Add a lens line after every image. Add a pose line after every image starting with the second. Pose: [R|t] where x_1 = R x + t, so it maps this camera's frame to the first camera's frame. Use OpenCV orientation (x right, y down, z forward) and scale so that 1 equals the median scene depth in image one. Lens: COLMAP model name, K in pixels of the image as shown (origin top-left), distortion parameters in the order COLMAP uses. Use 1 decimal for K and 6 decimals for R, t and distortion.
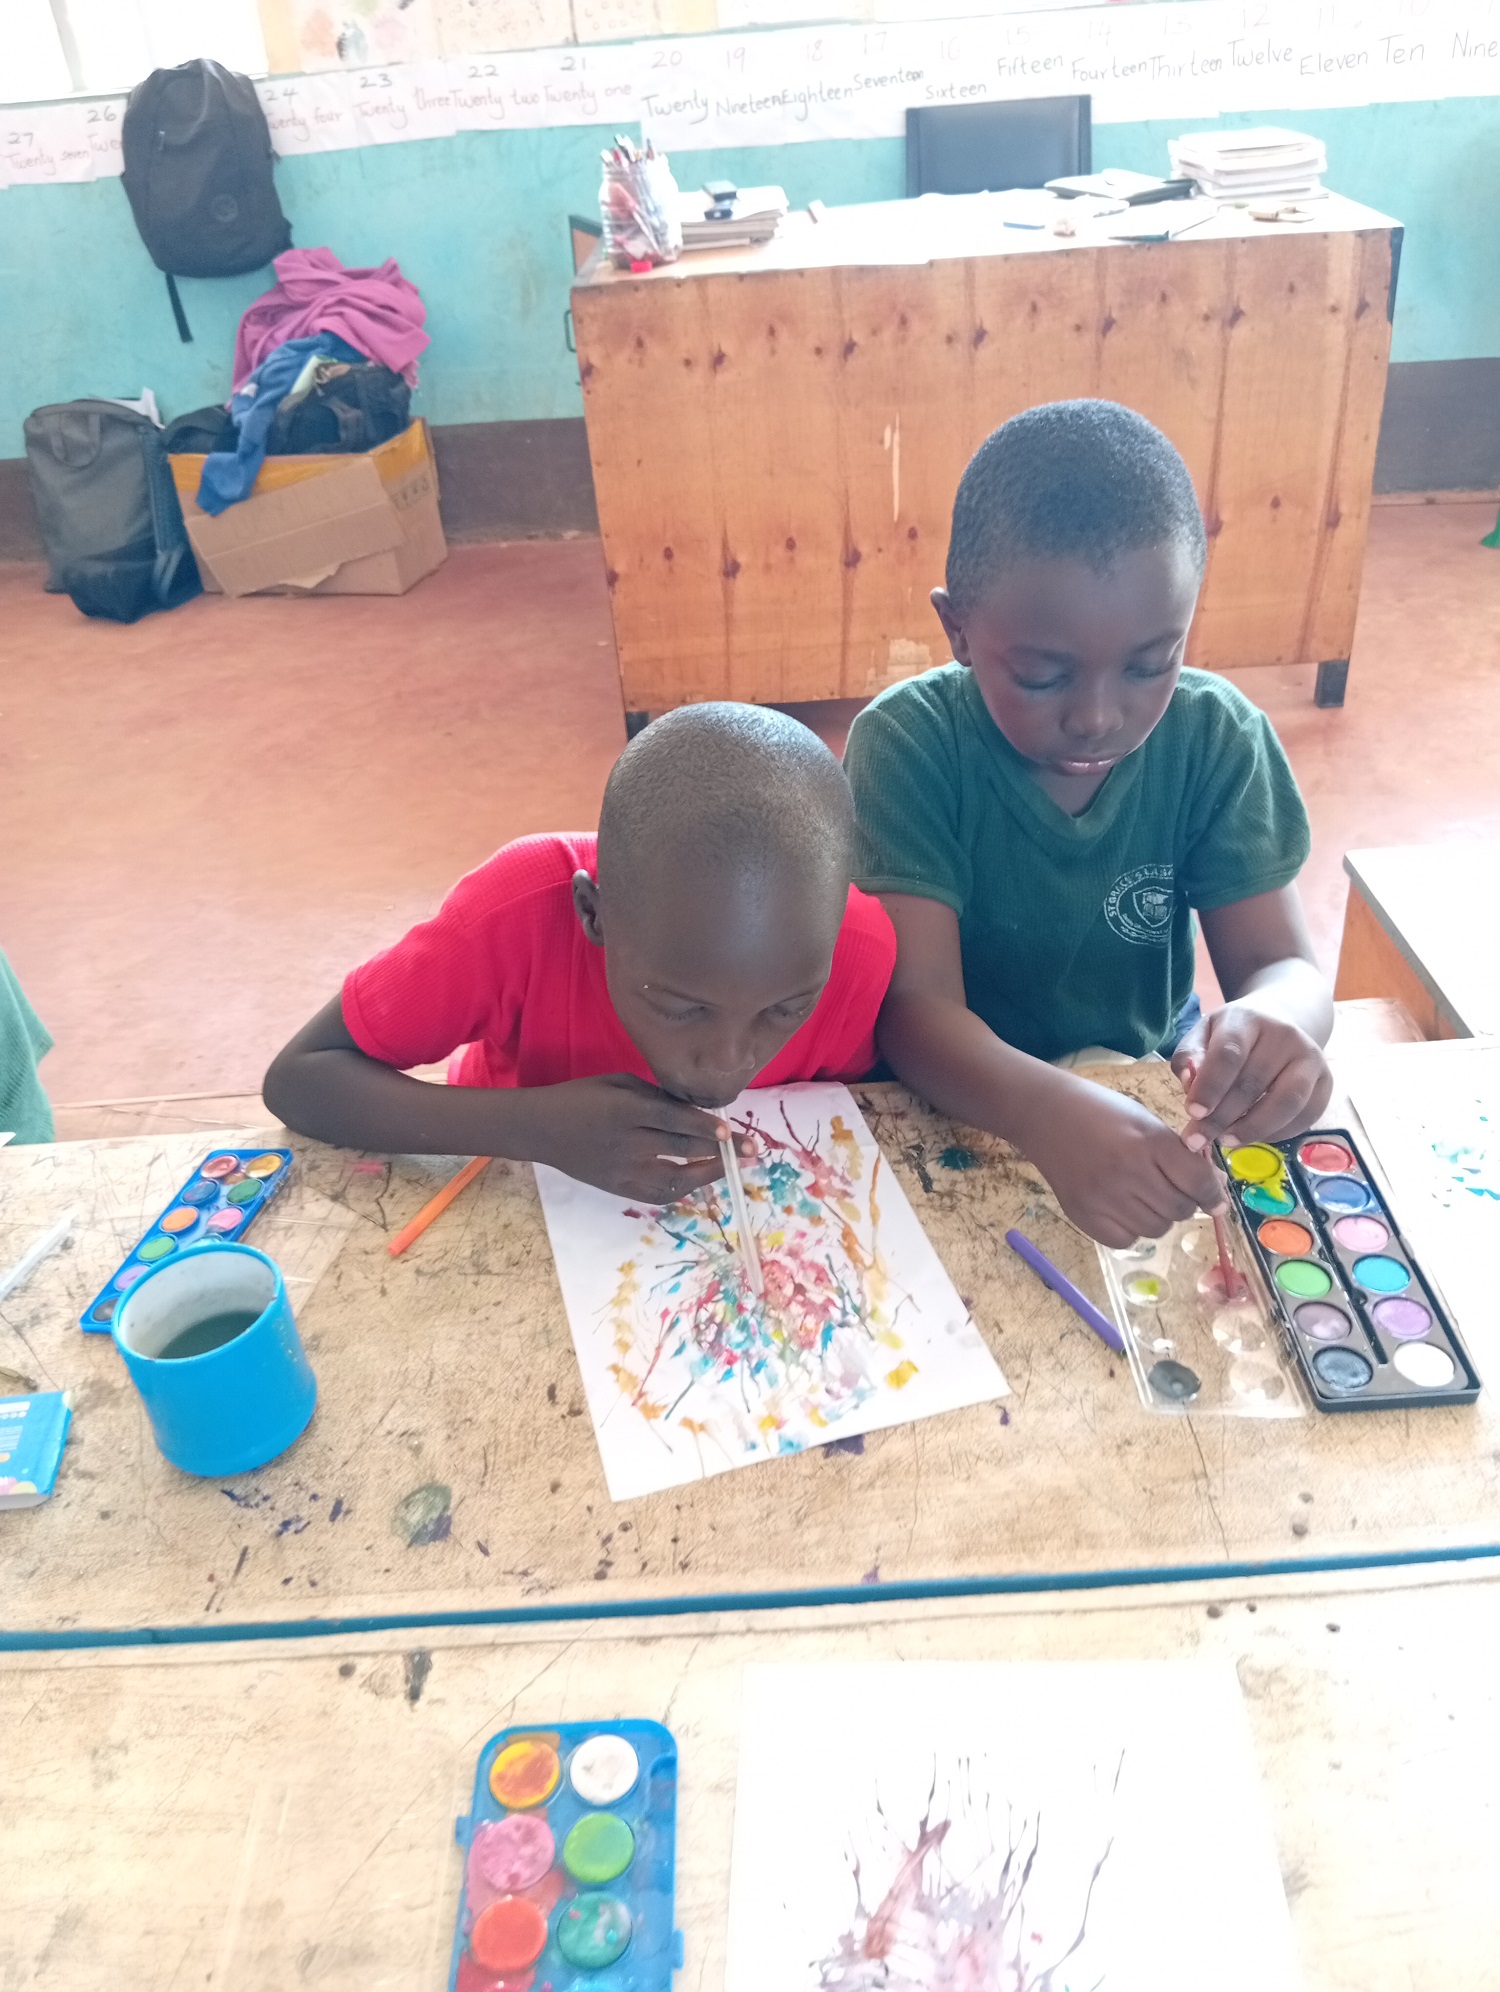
lens RADIAL K [[1553.4, 0, 750.0], [0, 1553.4, 996.0], [0, 0, 1]] dist [0.080090, -0.198054]
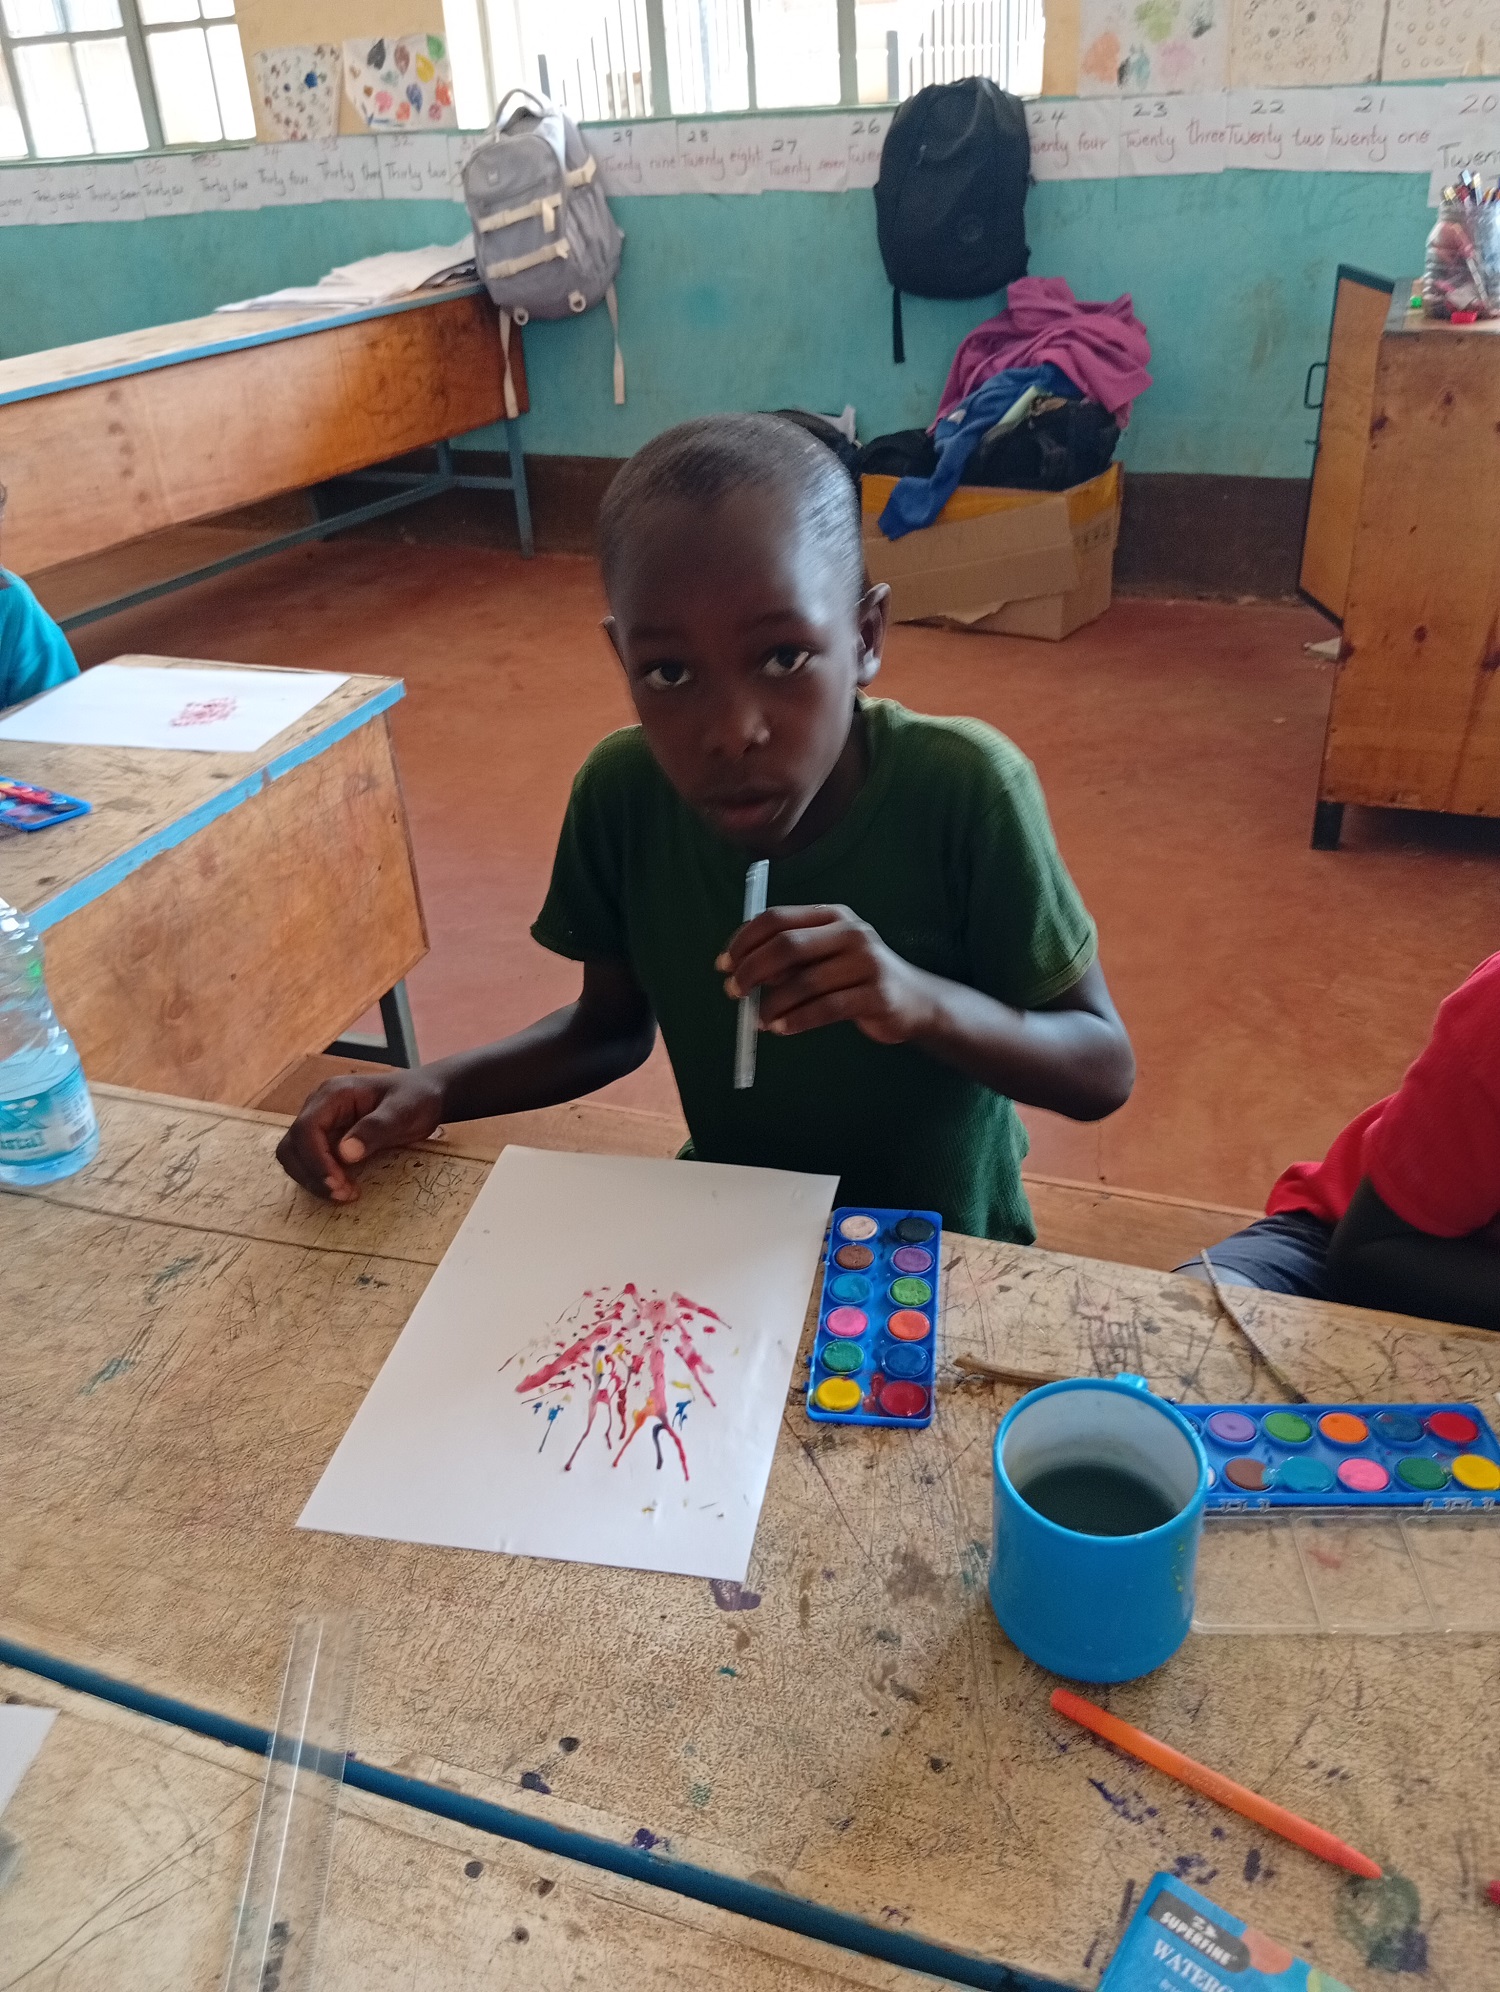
lens RADIAL K [[1520.8, 0, 775.0], [0, 1520.8, 1028.7], [0, 0, 1]] dist [0.077444, -0.183091]
pose [[0.939593, 0.201483, -0.276710, -0.104369], [-0.203800, 0.978794, 0.020677, -0.007516], [0.275008, 0.036966, 0.960731, 0.069088]]
